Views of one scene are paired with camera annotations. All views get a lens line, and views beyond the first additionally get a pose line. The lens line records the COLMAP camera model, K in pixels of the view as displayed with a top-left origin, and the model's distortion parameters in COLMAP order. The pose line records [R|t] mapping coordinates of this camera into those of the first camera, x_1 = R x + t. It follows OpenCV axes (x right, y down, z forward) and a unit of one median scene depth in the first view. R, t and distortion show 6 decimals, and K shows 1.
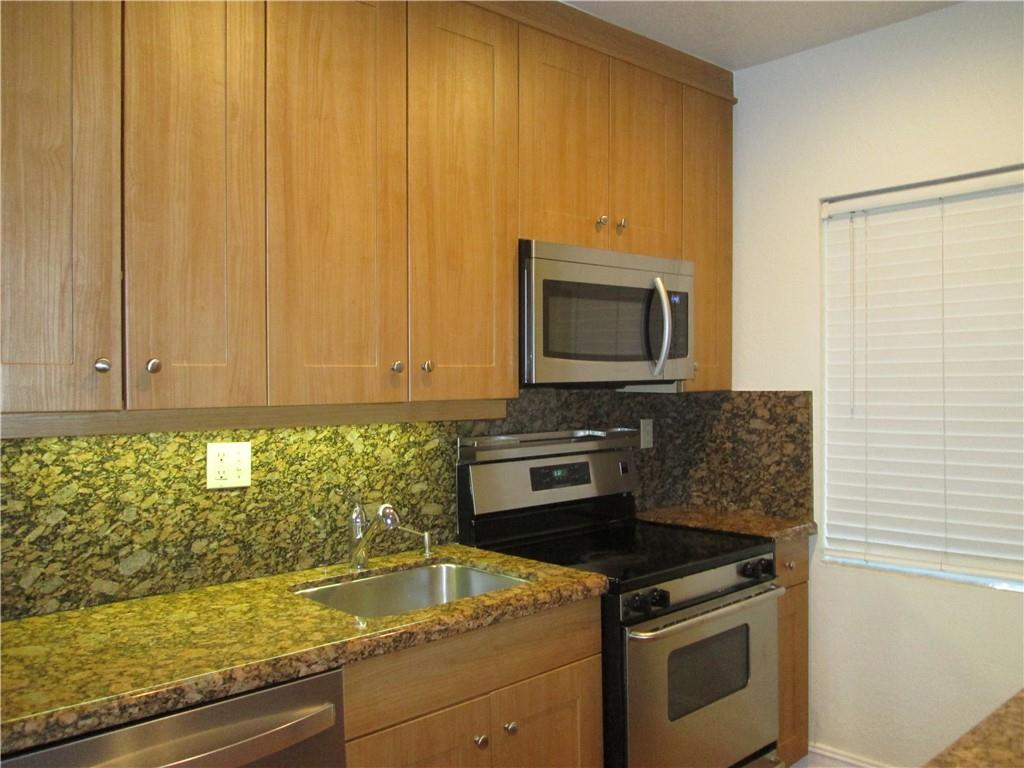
lens RADIAL K [[837.1, 0, 507.7], [0, 837.1, 380.4], [0, 0, 1]] dist [-0.061702, 0.031414]
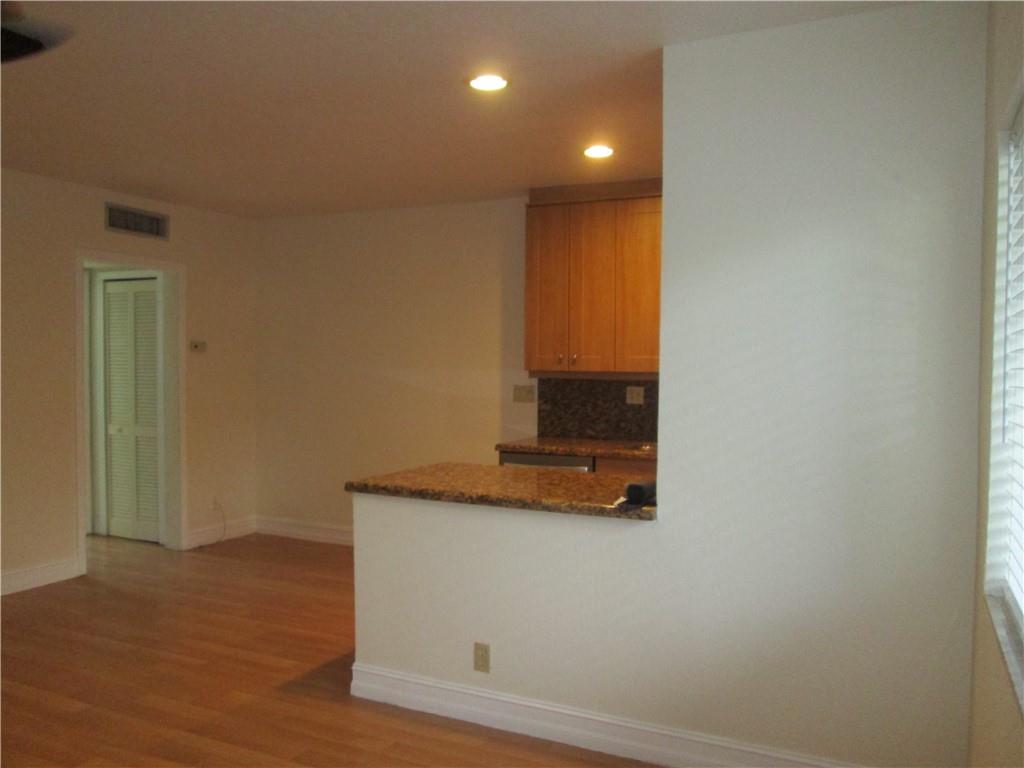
lens RADIAL K [[837.1, 0, 511.0], [0, 837.1, 387.5], [0, 0, 1]] dist [-0.061702, 0.031414]
pose [[0.382283, 0.049573, -0.922714, 1.641944], [-0.007112, 0.998688, 0.050708, -0.043815], [0.924018, -0.012823, 0.382134, -0.299273]]
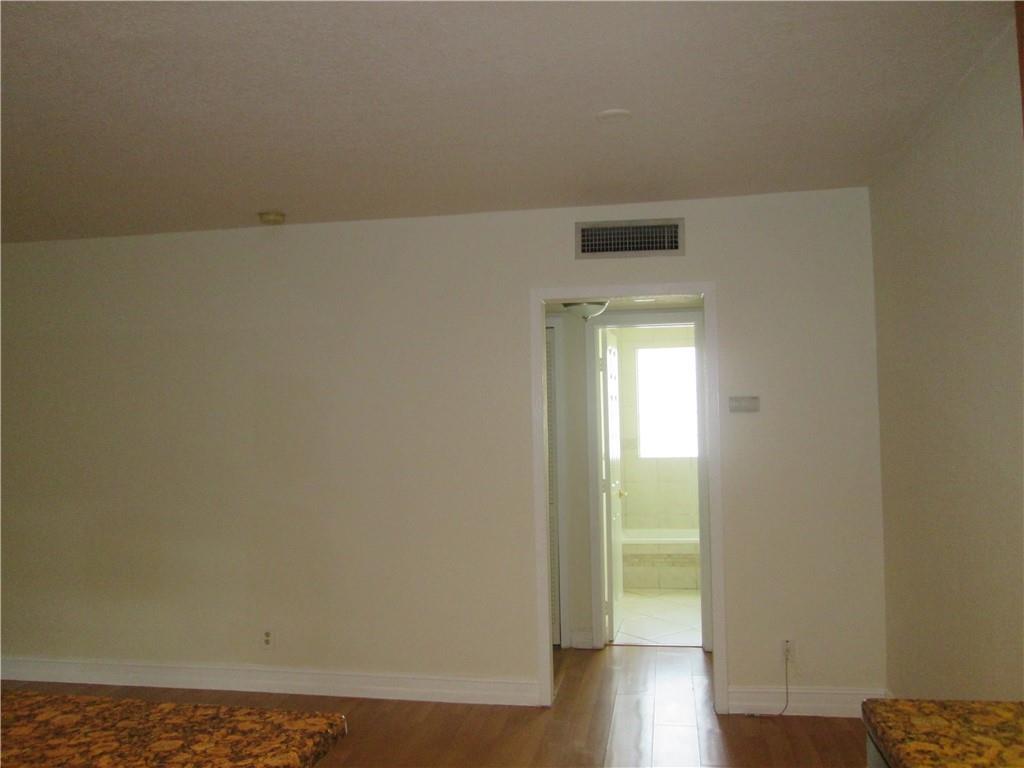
lens RADIAL K [[837.1, 0, 515.6], [0, 837.1, 382.5], [0, 0, 1]] dist [-0.061702, 0.031414]
pose [[-0.799259, 0.004755, -0.600968, 0.281174], [0.036351, 0.998520, -0.040444, -0.028451], [0.599887, -0.054171, -0.798249, 0.834928]]
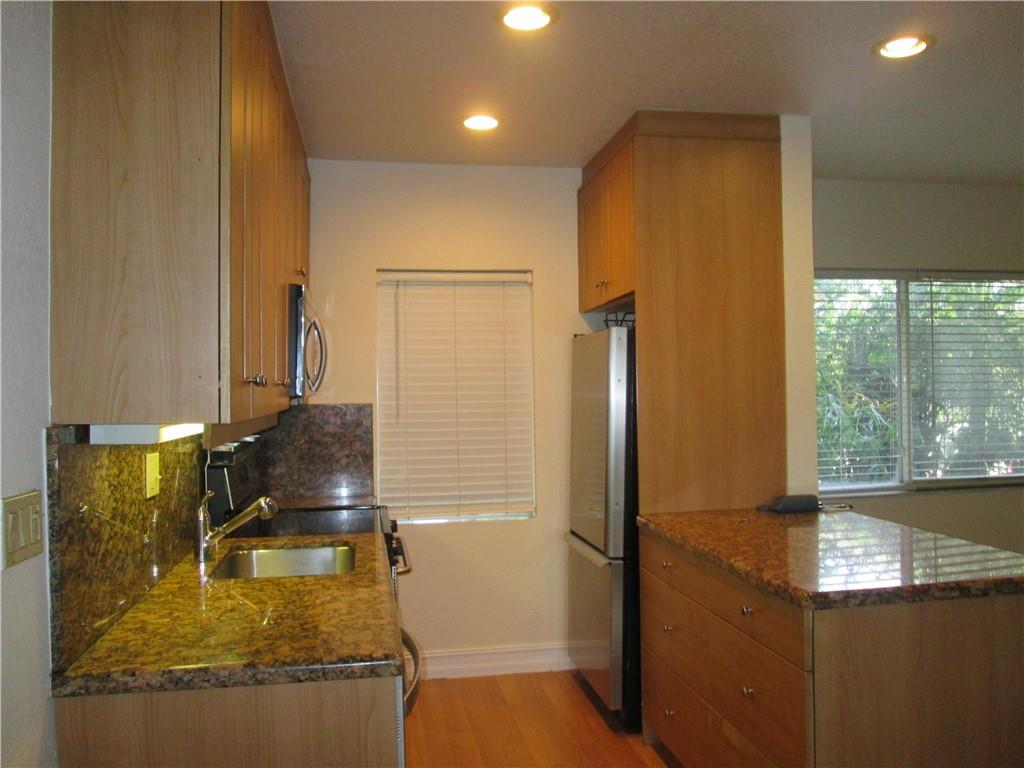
lens RADIAL K [[837.1, 0, 510.4], [0, 837.1, 386.9], [0, 0, 1]] dist [-0.061702, 0.031414]
pose [[0.536050, 0.011324, 0.844110, -0.836246], [-0.000414, 0.999913, -0.013151, 0.003400], [-0.844186, 0.006700, 0.536009, 0.044714]]
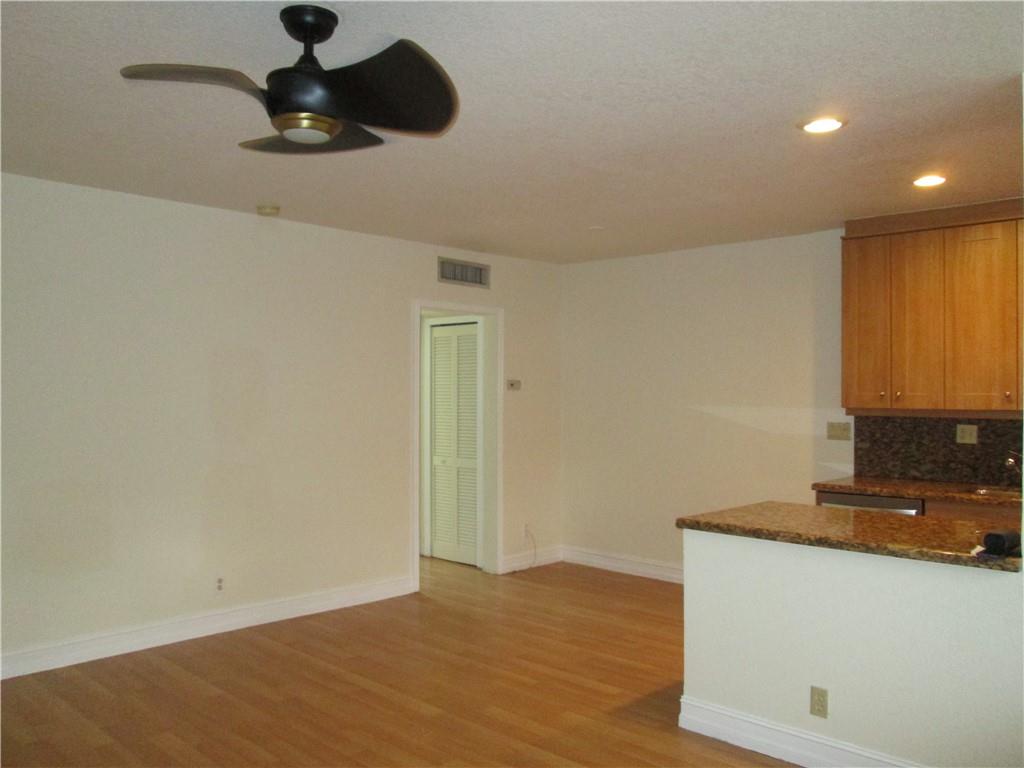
lens RADIAL K [[837.1, 0, 508.6], [0, 837.1, 388.9], [0, 0, 1]] dist [-0.061702, 0.031414]
pose [[0.065715, 0.014242, -0.997737, 1.676292], [0.005353, 0.999879, 0.014625, -0.060865], [0.997824, -0.006302, 0.065631, -0.411090]]
